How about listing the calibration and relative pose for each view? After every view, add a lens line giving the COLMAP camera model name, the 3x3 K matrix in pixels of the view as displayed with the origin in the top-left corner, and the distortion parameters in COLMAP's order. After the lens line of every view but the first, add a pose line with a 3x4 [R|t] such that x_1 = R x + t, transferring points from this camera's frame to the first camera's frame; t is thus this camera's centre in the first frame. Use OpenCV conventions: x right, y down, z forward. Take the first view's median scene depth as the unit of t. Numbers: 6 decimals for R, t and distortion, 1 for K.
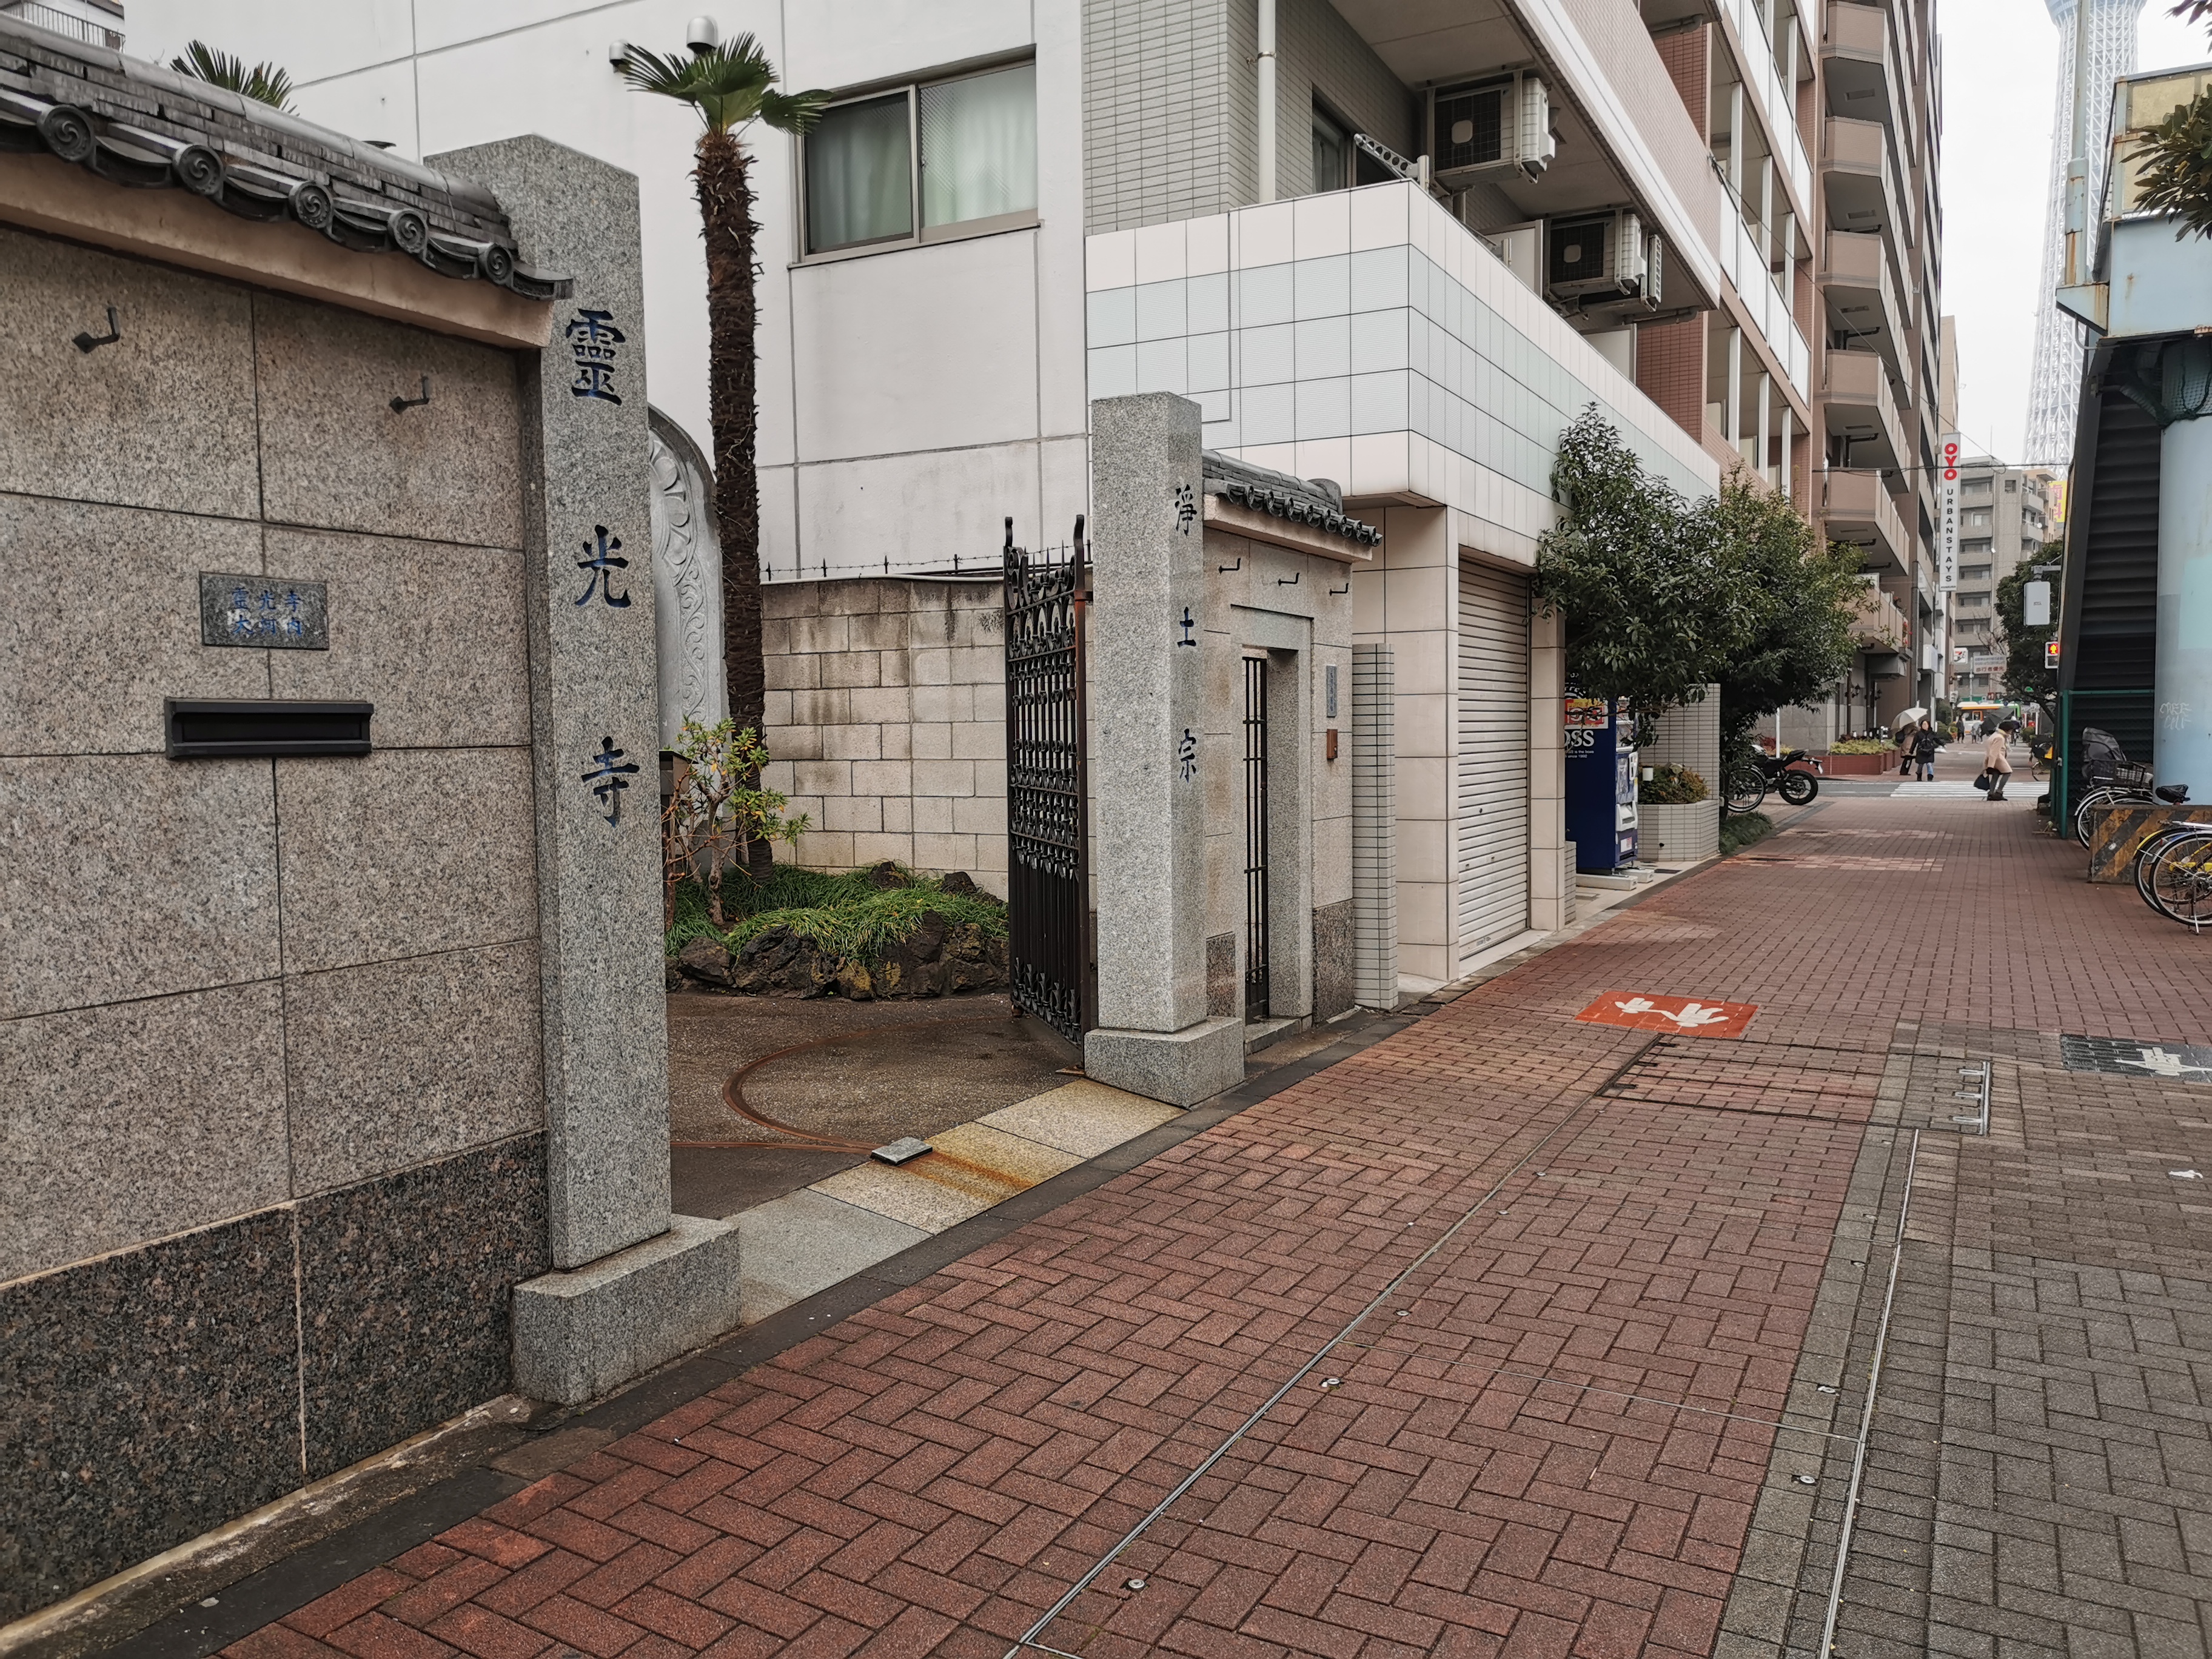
lens RADIAL K [[1692.2, 0, 1106.0], [0, 1692.2, 829.5], [0, 0, 1]] dist [0.016948, 0.000445]
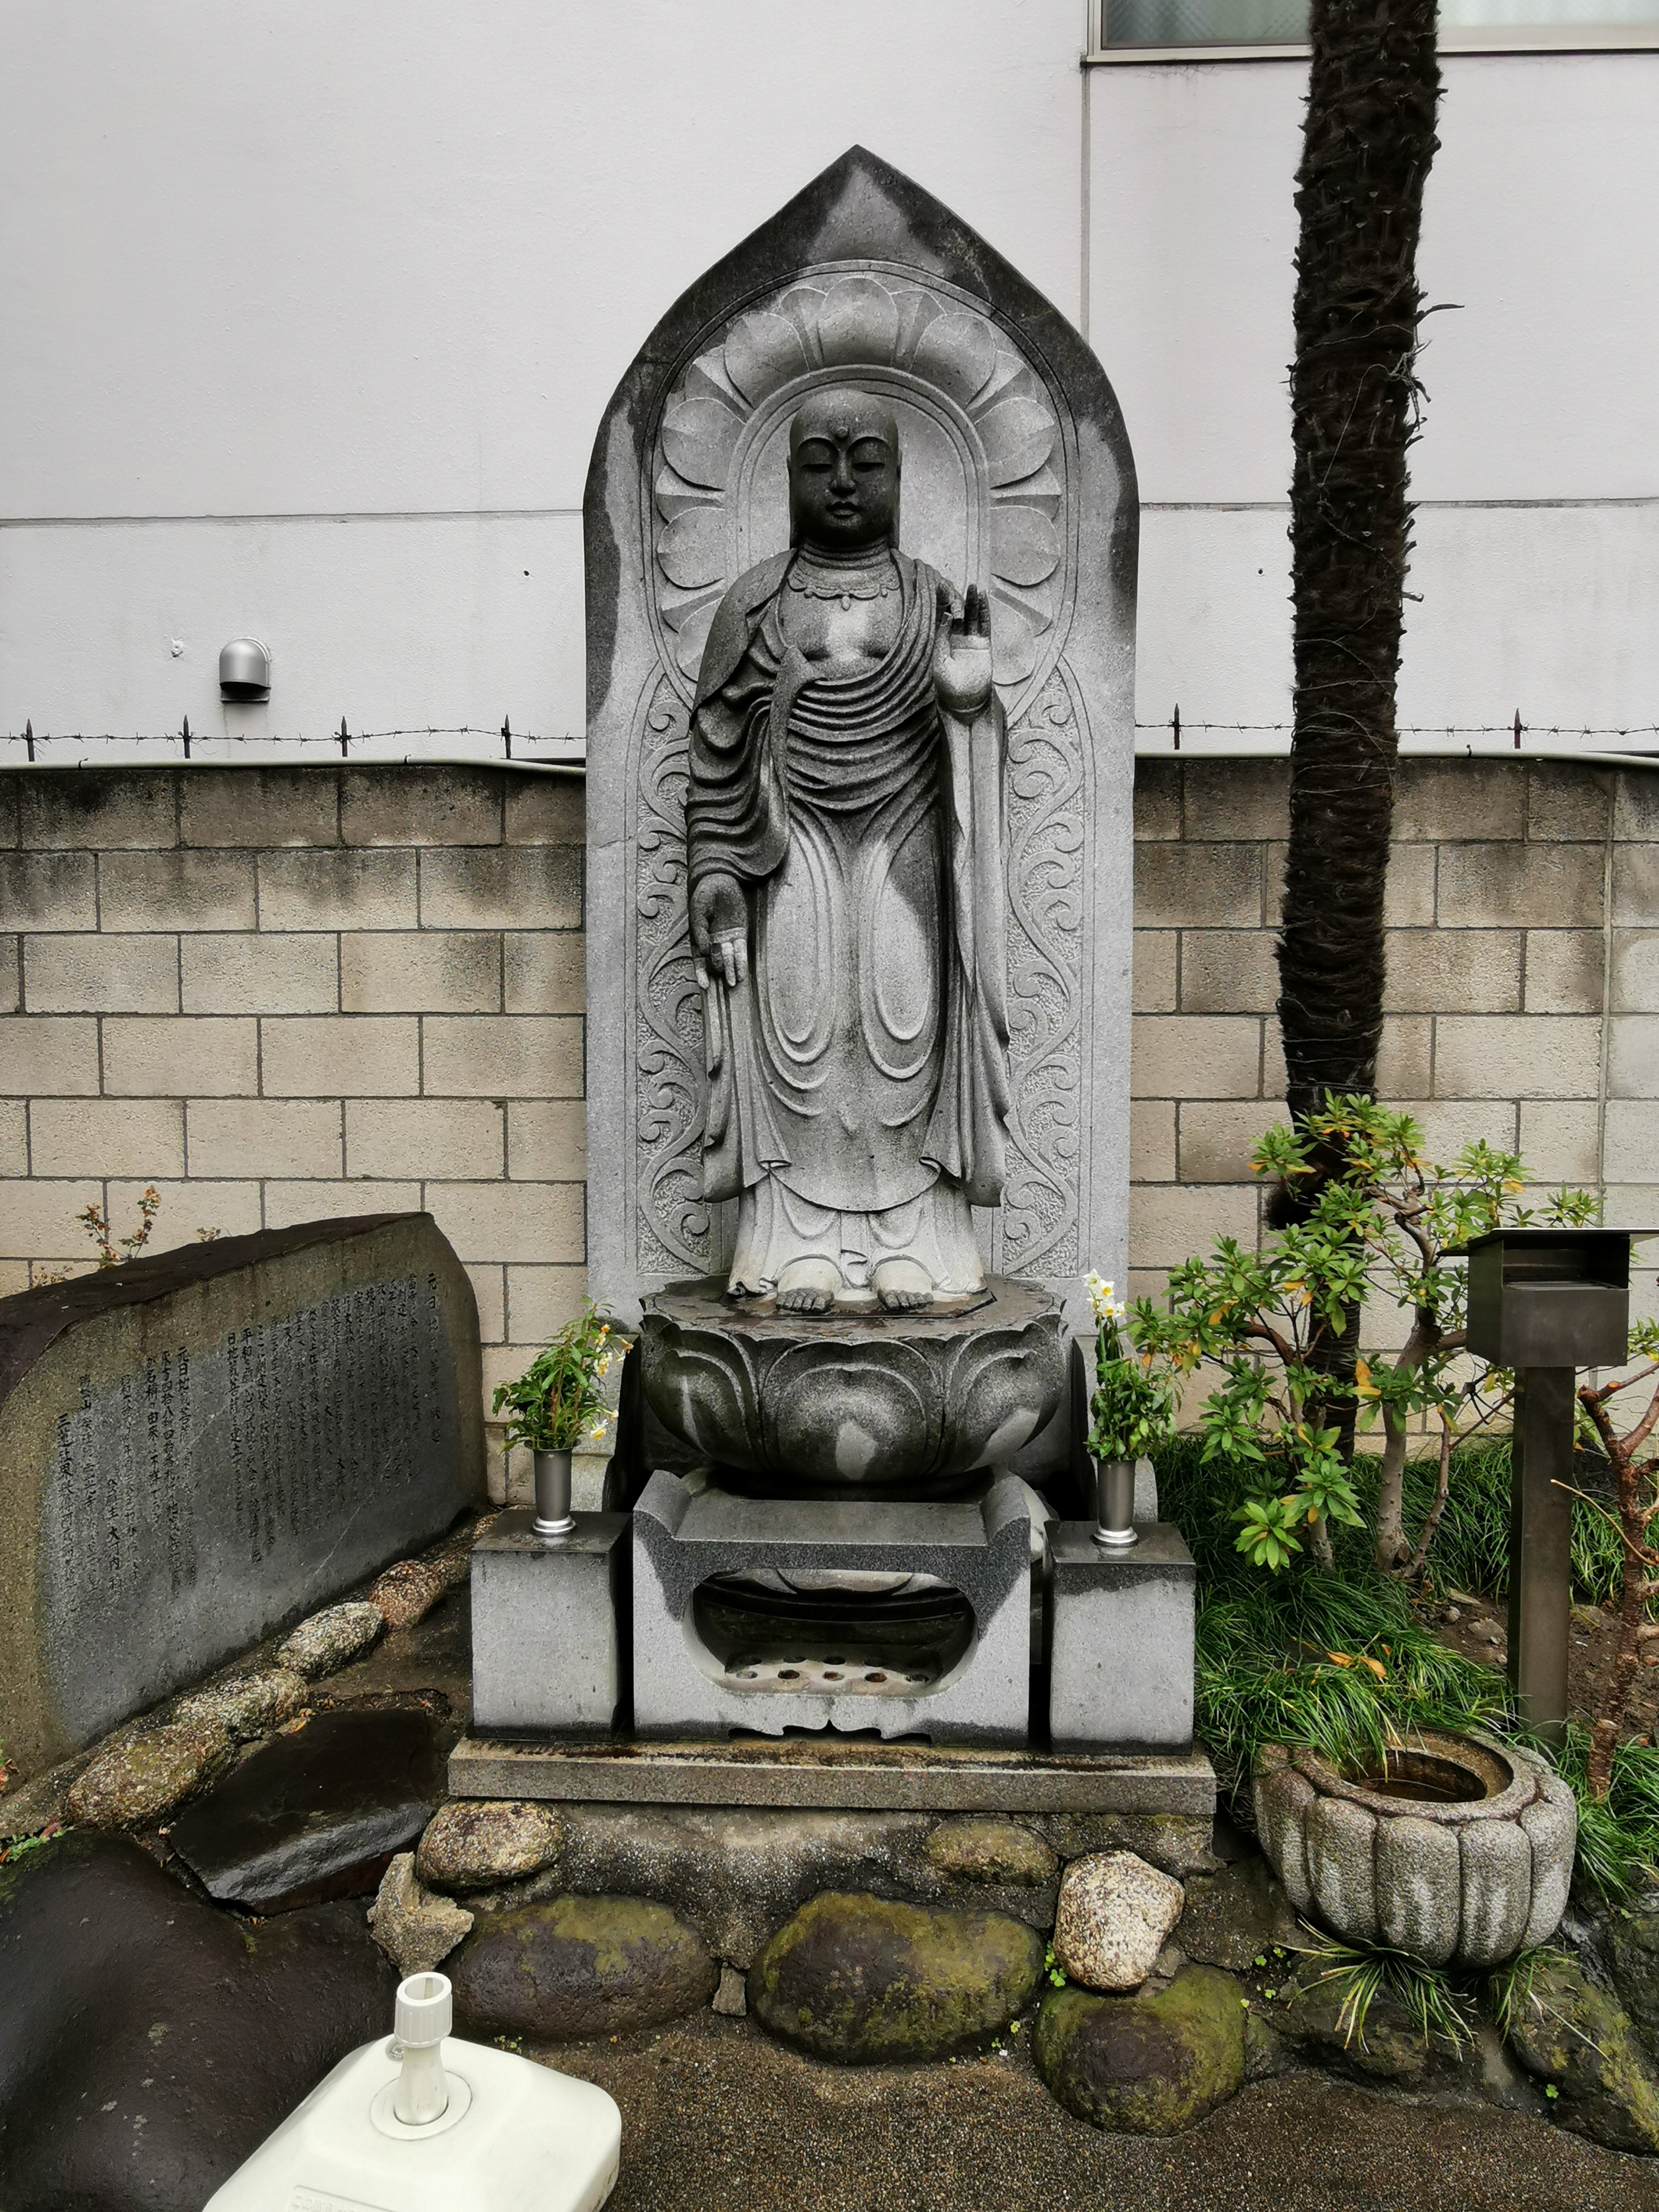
lens RADIAL K [[1536.3, 0, 829.5], [0, 1536.3, 1106.0], [0, 0, 1]] dist [-0.022281, 0.006446]
pose [[0.907792, -0.009378, 0.419316, -0.455264], [0.011091, 0.999937, -0.001648, -0.062648], [-0.419274, 0.006147, 0.907839, 0.727165]]
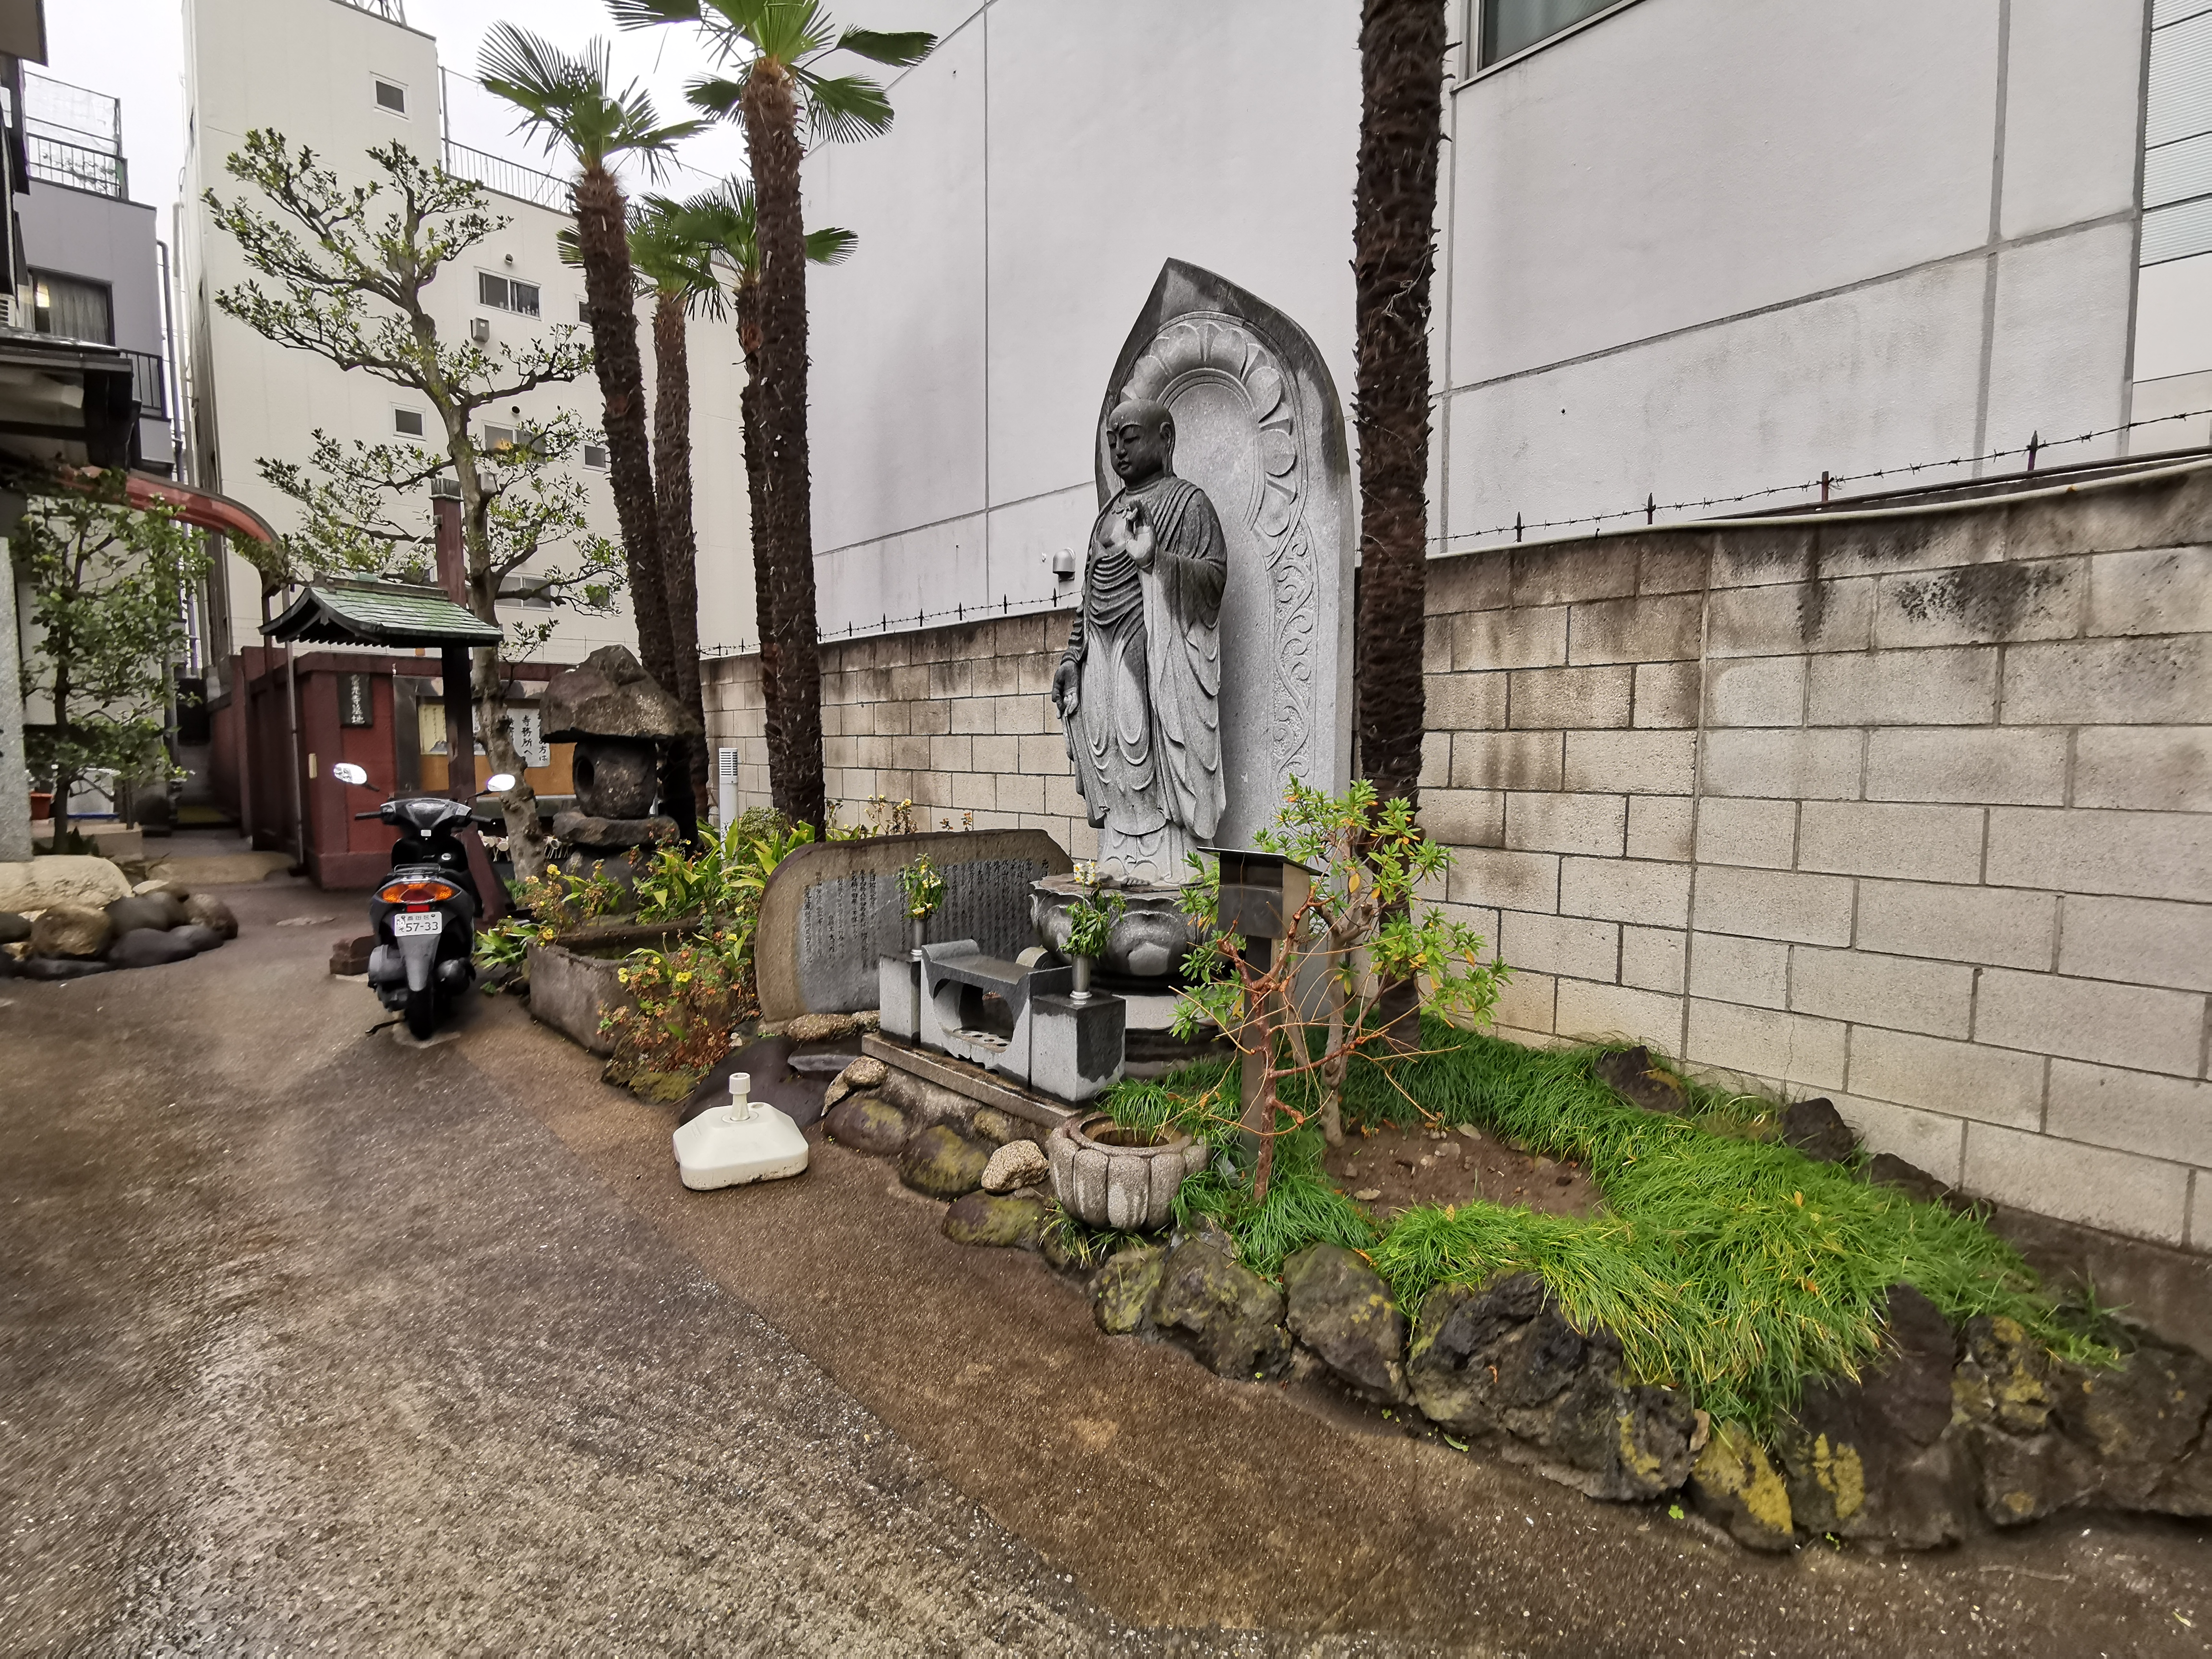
lens RADIAL K [[1067.0, 0, 1106.0], [0, 1067.0, 829.5], [0, 0, 1]] dist [-0.054800, 0.054992]
pose [[0.942435, 0.043786, -0.331510, -0.180562], [-0.037466, 0.998974, 0.025434, -0.053598], [0.332283, -0.011550, 0.943109, 0.615753]]
